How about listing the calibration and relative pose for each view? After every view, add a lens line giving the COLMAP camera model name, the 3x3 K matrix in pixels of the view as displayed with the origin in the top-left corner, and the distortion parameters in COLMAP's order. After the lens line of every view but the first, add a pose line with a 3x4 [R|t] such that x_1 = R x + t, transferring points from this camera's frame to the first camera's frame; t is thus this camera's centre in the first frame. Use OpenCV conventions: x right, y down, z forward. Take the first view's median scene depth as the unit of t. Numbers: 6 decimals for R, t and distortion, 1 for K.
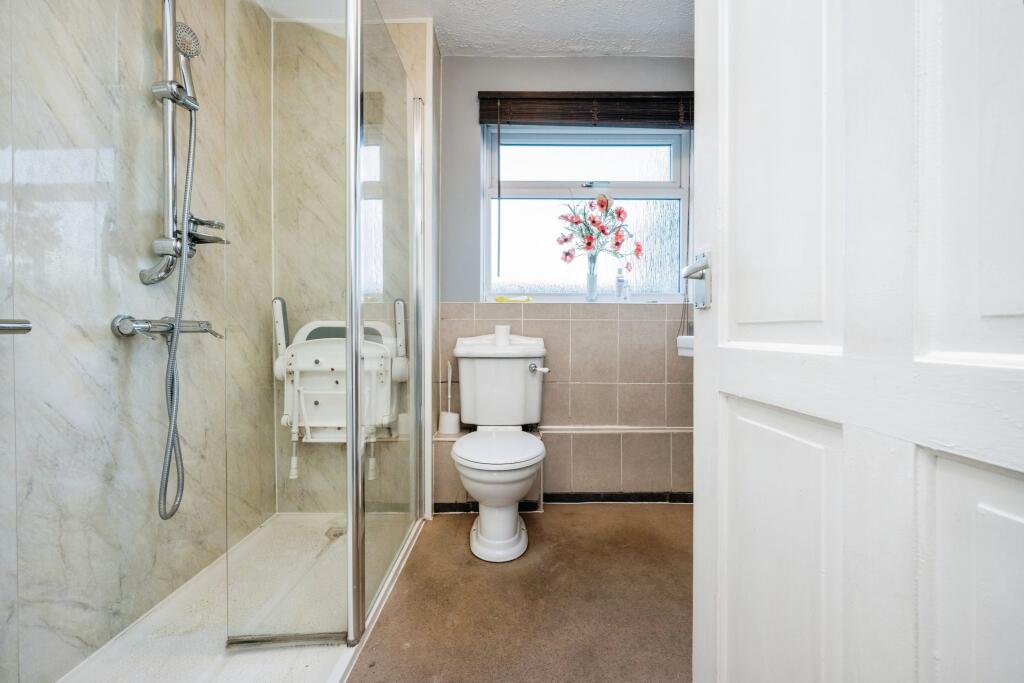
lens RADIAL K [[406.8, 0, 511.0], [0, 406.8, 336.0], [0, 0, 1]] dist [0.000606, -0.000440]
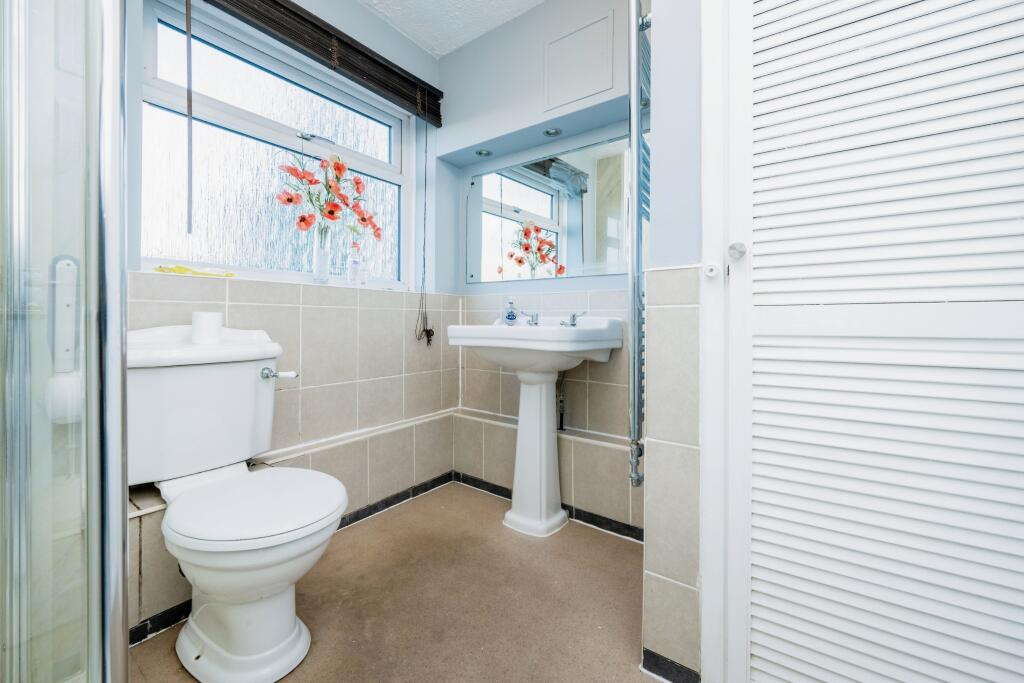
lens RADIAL K [[406.8, 0, 512.6], [0, 406.8, 322.5], [0, 0, 1]] dist [0.000606, -0.000440]
pose [[0.578747, -0.004011, 0.815497, -0.261230], [0.007533, 0.999972, -0.000428, -0.005063], [-0.815472, 0.006390, 0.578761, 0.244220]]
